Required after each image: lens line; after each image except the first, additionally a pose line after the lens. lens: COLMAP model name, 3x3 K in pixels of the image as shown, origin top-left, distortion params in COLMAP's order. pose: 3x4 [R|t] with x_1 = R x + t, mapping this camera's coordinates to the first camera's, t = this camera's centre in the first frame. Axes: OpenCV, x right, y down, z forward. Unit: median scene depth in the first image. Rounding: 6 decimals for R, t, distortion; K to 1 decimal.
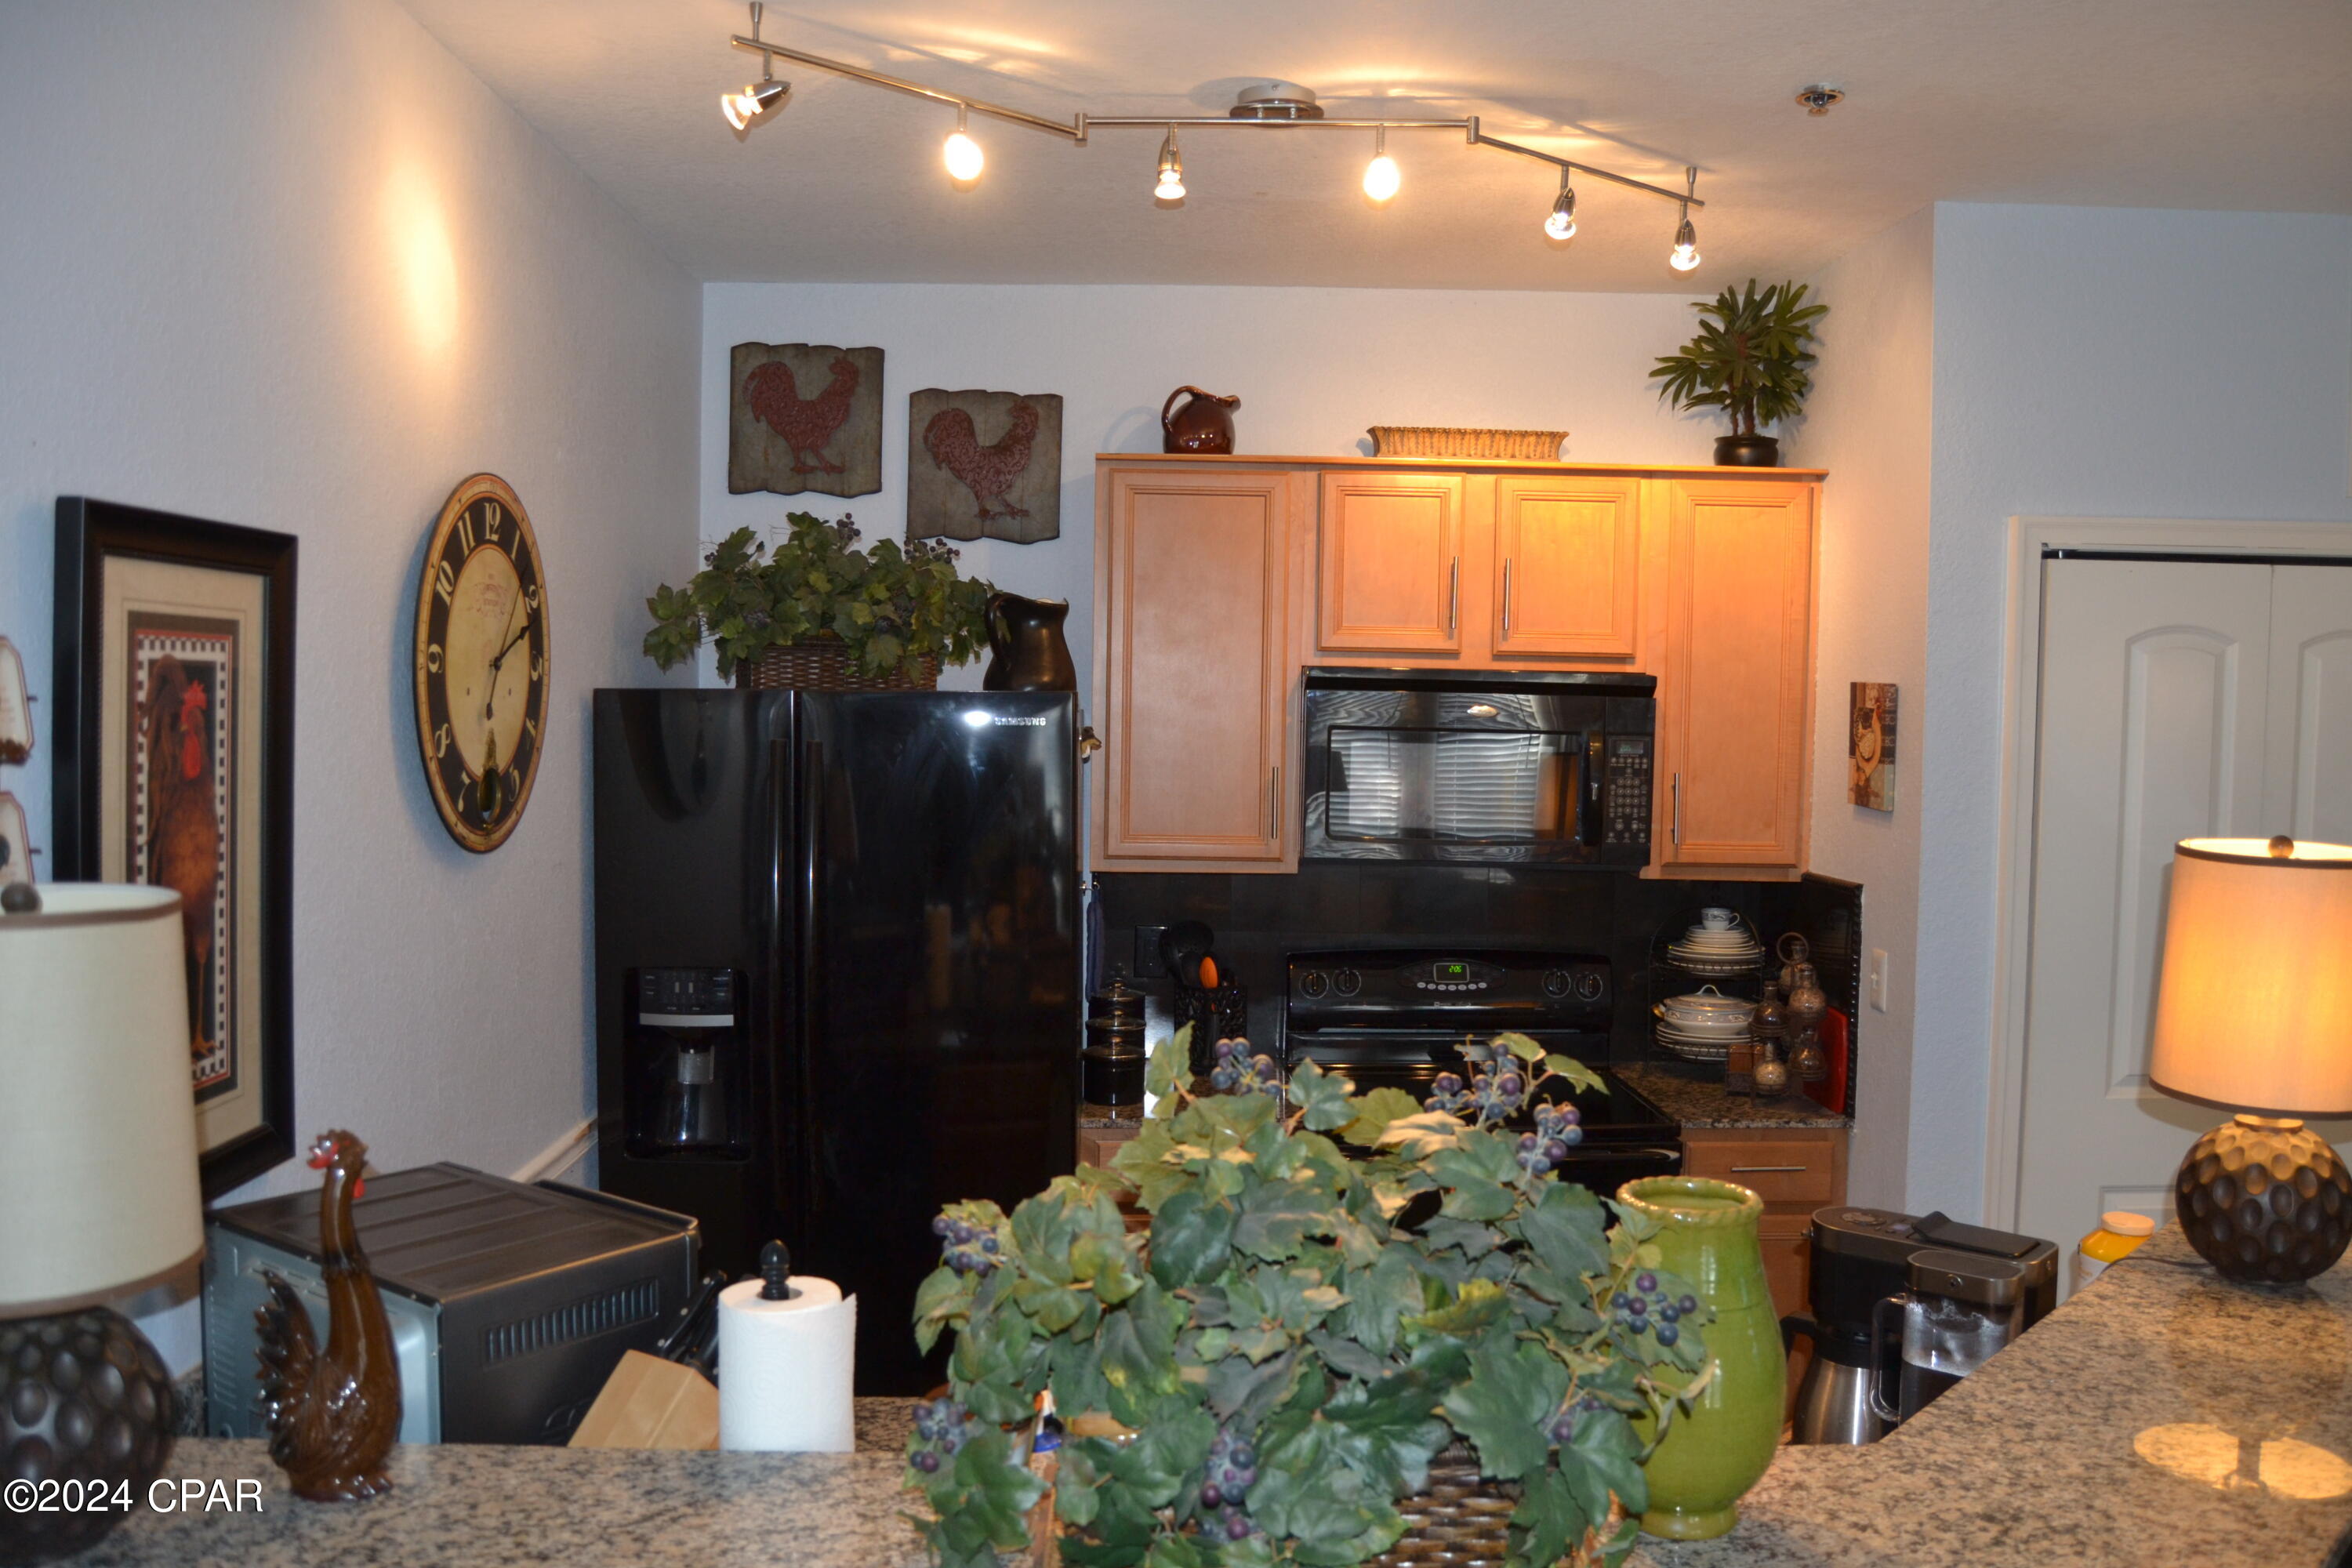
lens RADIAL K [[1871.2, 0, 1176.0], [0, 1871.2, 784.0], [0, 0, 1]] dist [-0.094268, 0.038313]
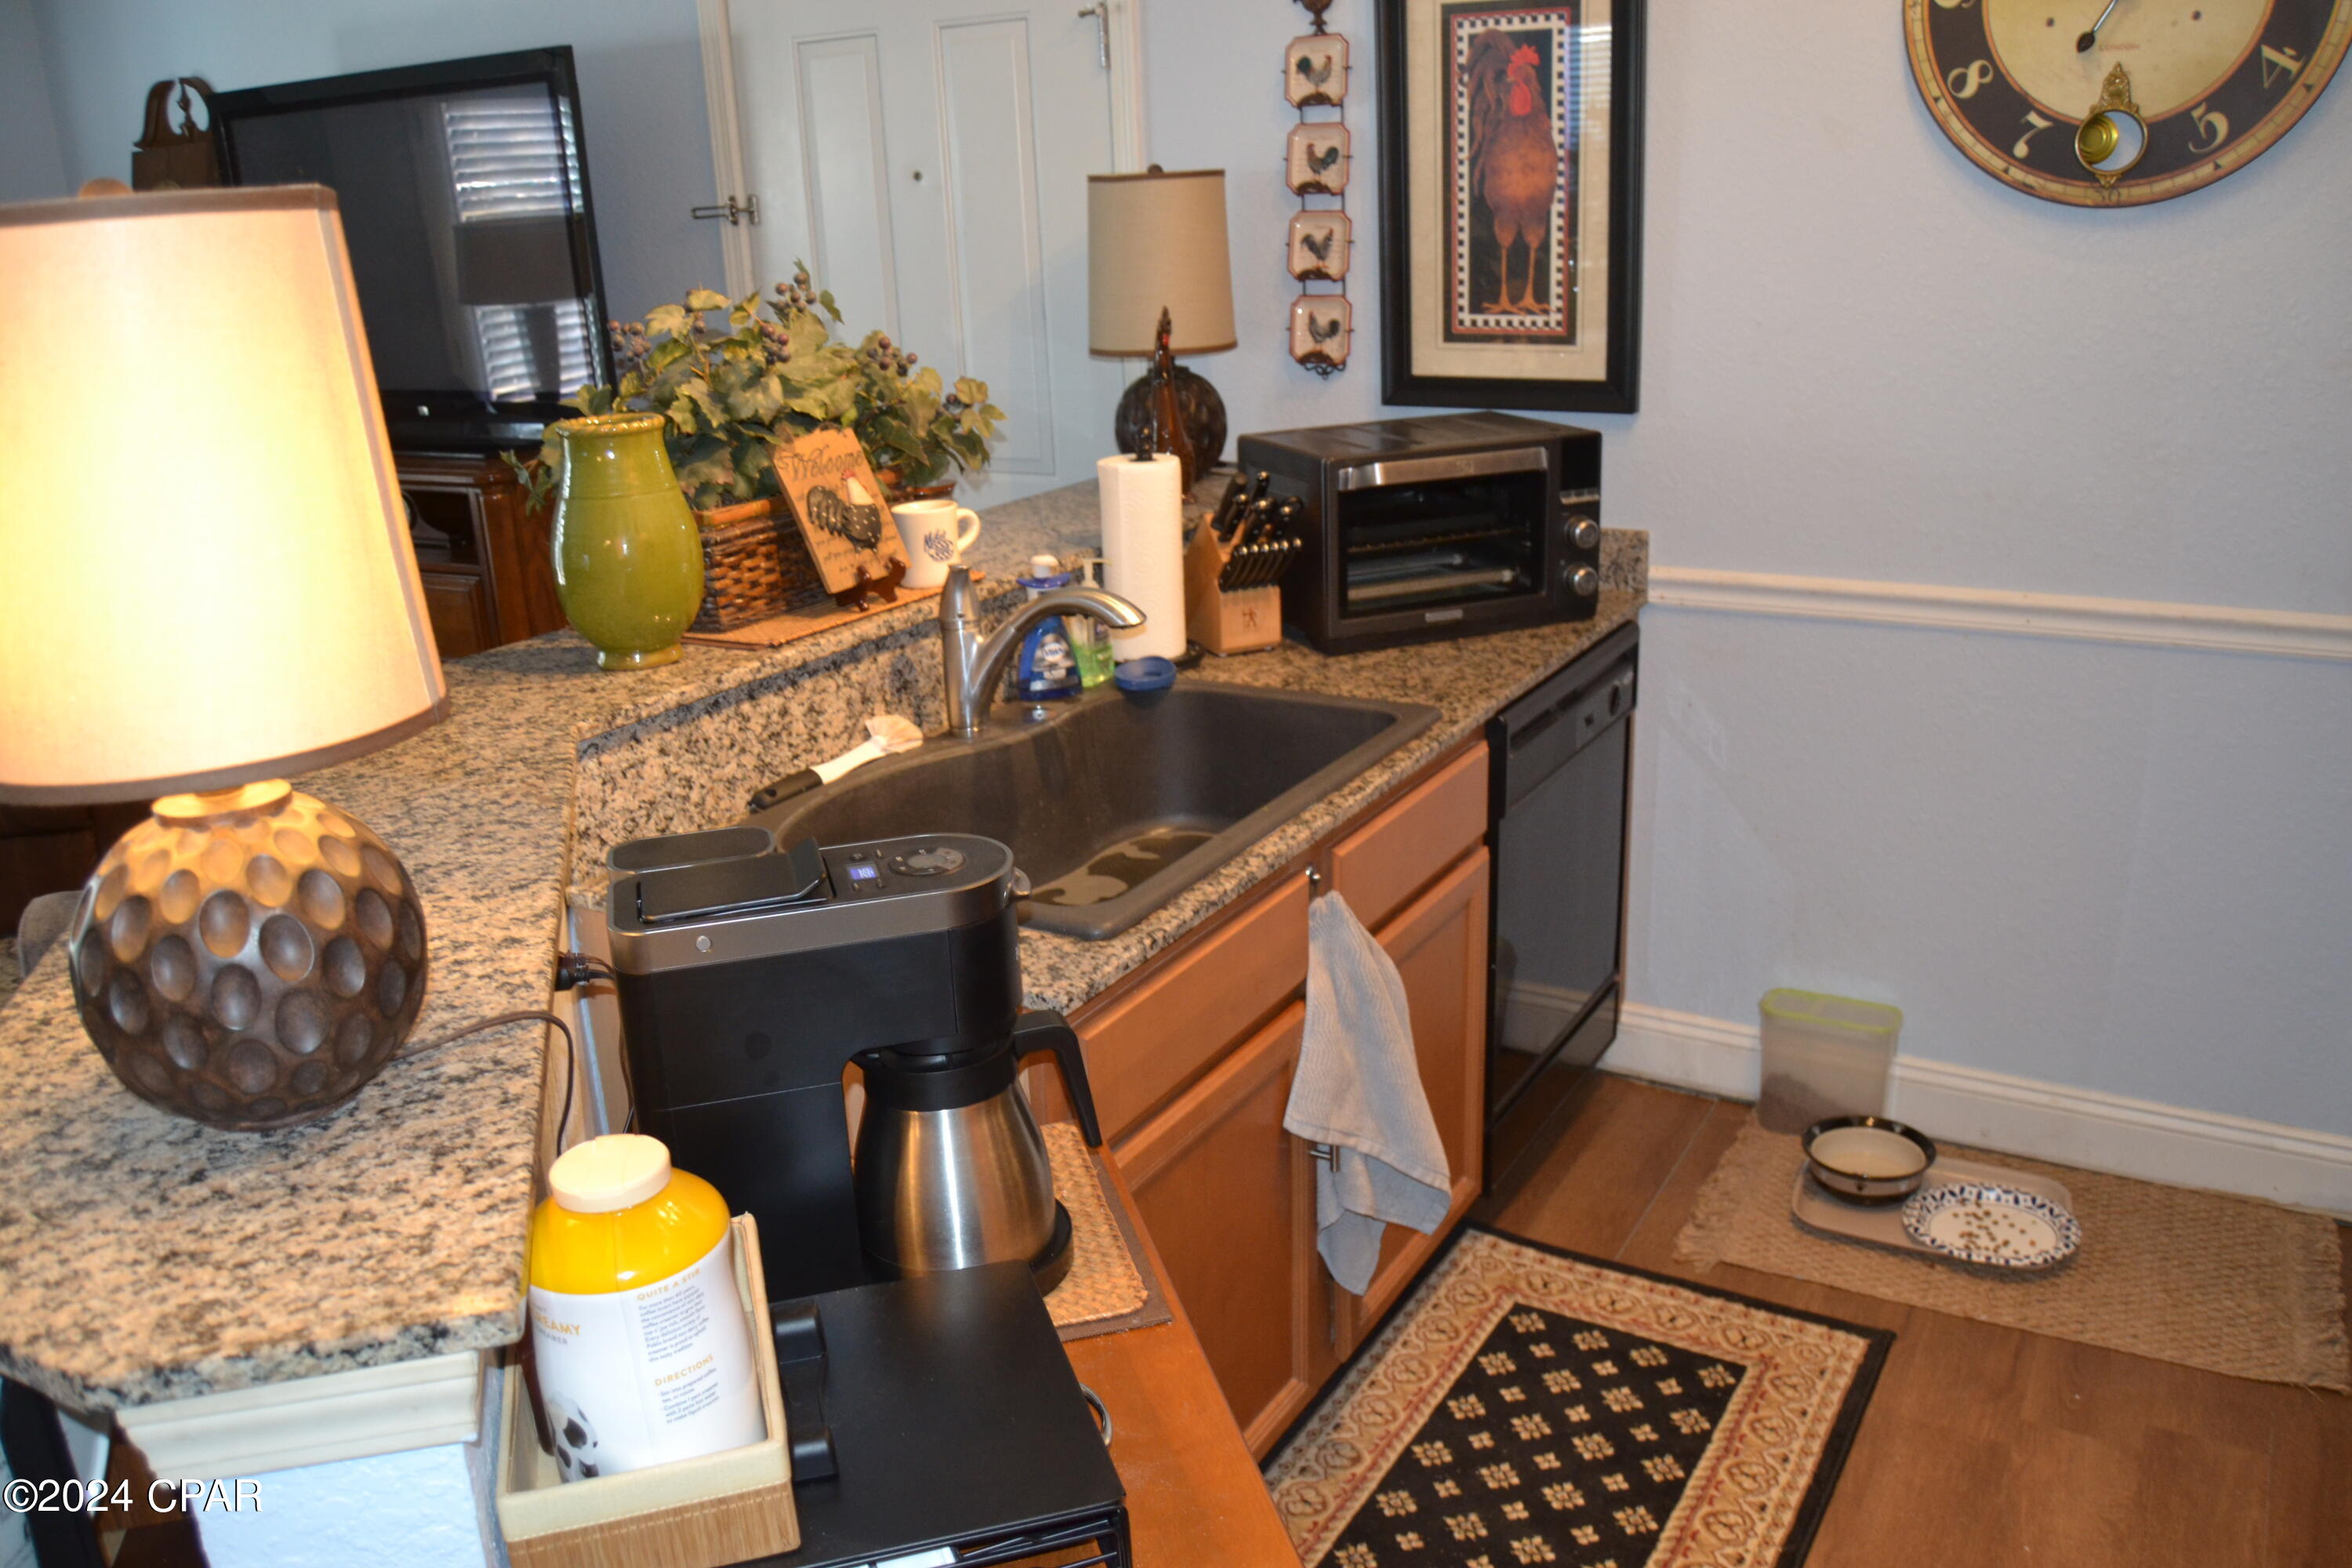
lens RADIAL K [[1857.1, 0, 1176.0], [0, 1857.1, 784.0], [0, 0, 1]] dist [-0.094730, 0.038328]
pose [[-0.520689, 0.281313, -0.806068, 0.474916], [-0.002968, 0.943552, 0.331211, 0.009047], [0.853741, 0.174850, -0.490463, 0.802454]]
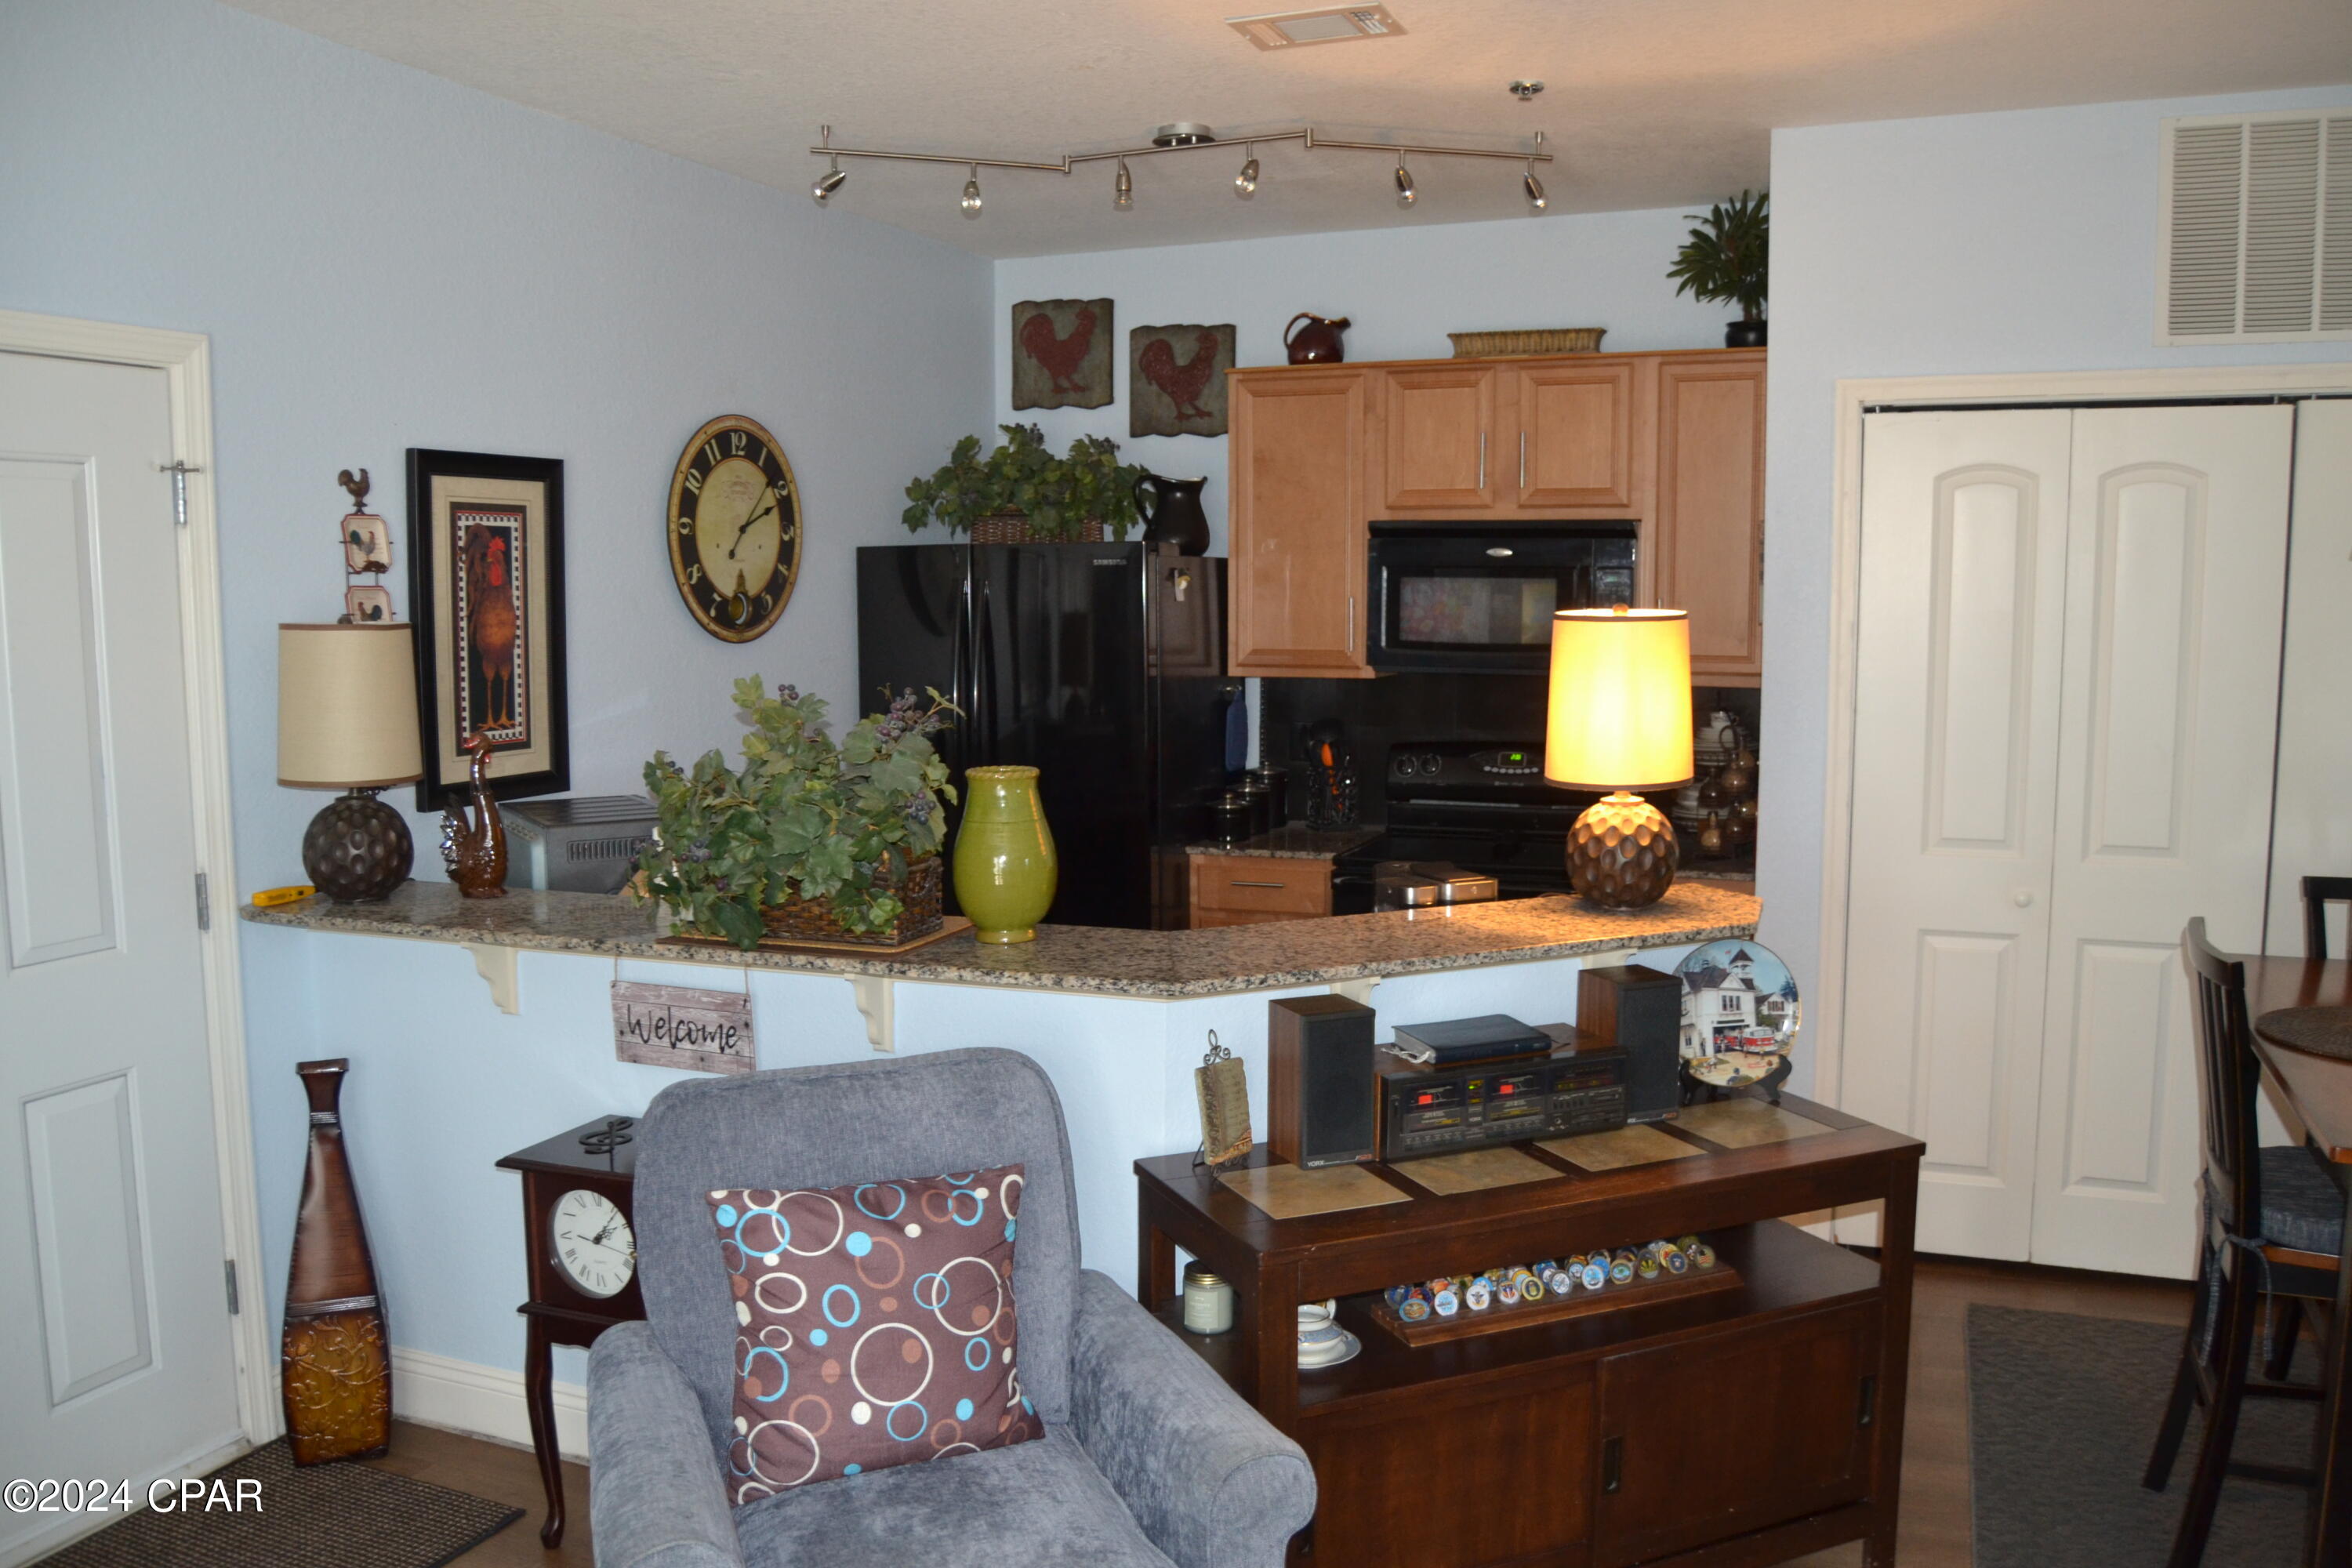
lens RADIAL K [[1871.2, 0, 1176.0], [0, 1871.2, 784.0], [0, 0, 1]] dist [-0.094268, 0.038313]
pose [[0.920617, 0.025394, -0.389640, 0.474763], [-0.002541, 0.998251, 0.059056, 0.046788], [0.390458, -0.053378, 0.919072, -0.290770]]
